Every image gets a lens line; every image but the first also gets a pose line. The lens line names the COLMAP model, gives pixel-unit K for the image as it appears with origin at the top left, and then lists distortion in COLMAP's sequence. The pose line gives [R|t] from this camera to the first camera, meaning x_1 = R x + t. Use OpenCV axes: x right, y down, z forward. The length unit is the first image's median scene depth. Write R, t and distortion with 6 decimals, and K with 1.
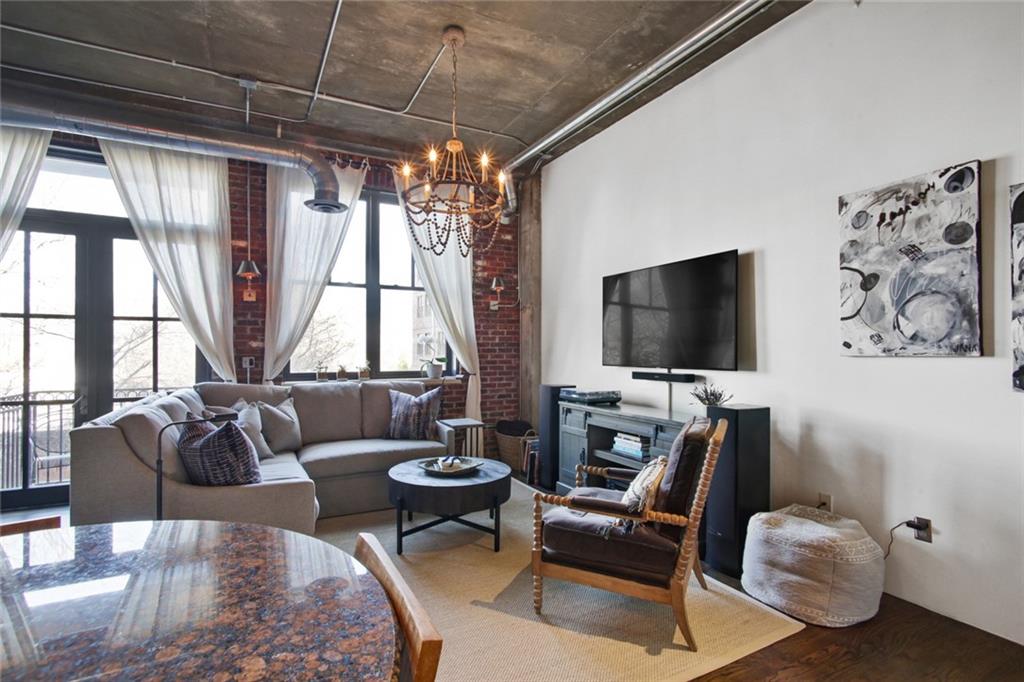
lens RADIAL K [[498.2, 0, 509.6], [0, 498.2, 348.4], [0, 0, 1]] dist [-0.025170, 0.016430]
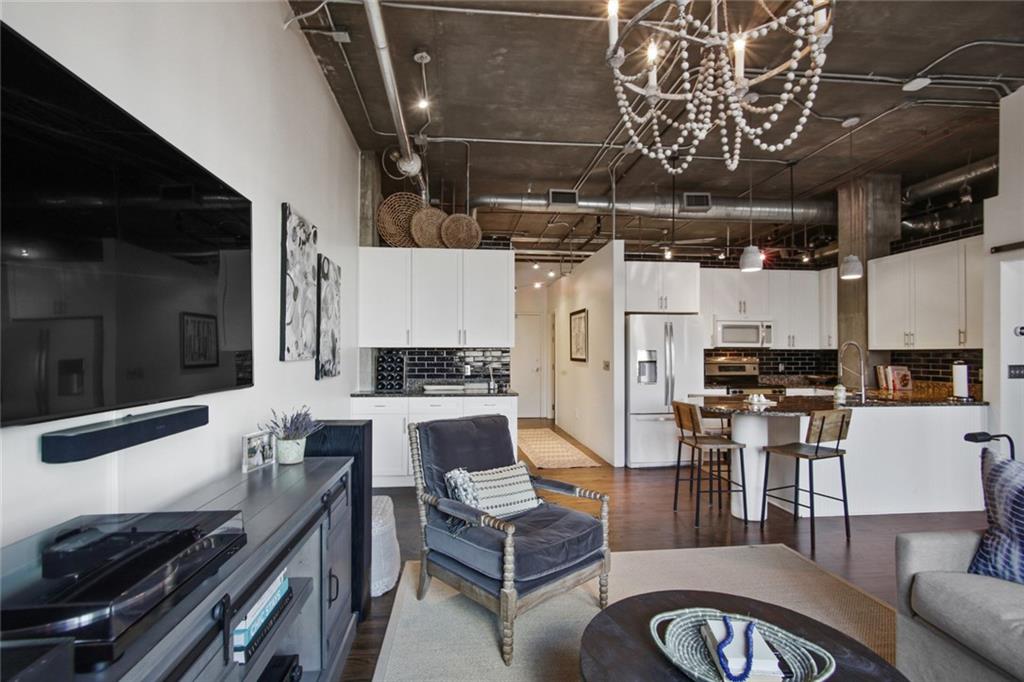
lens RADIAL K [[486.7, 0, 509.3], [0, 486.7, 350.6], [0, 0, 1]] dist [-0.022963, 0.015358]
pose [[-0.929891, 0.000187, 0.367836, -0.077702], [-0.003148, 0.999959, -0.008467, 0.000925], [-0.367823, -0.009031, -0.929852, 1.125185]]
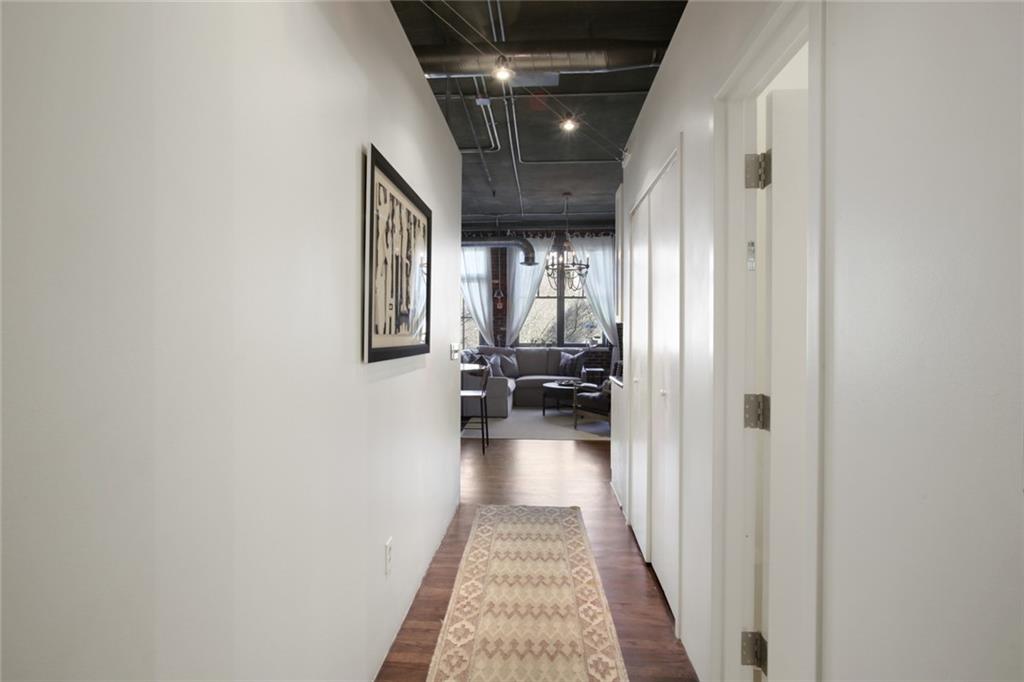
lens RADIAL K [[525.4, 0, 512.0], [0, 525.4, 341.0], [0, 0, 1]] dist [0.002213, 0.021557]
pose [[0.858572, 0.012189, -0.512548, 0.696315], [-0.000910, 0.999752, 0.022251, -0.006827], [0.512692, -0.018637, 0.858370, -0.936012]]
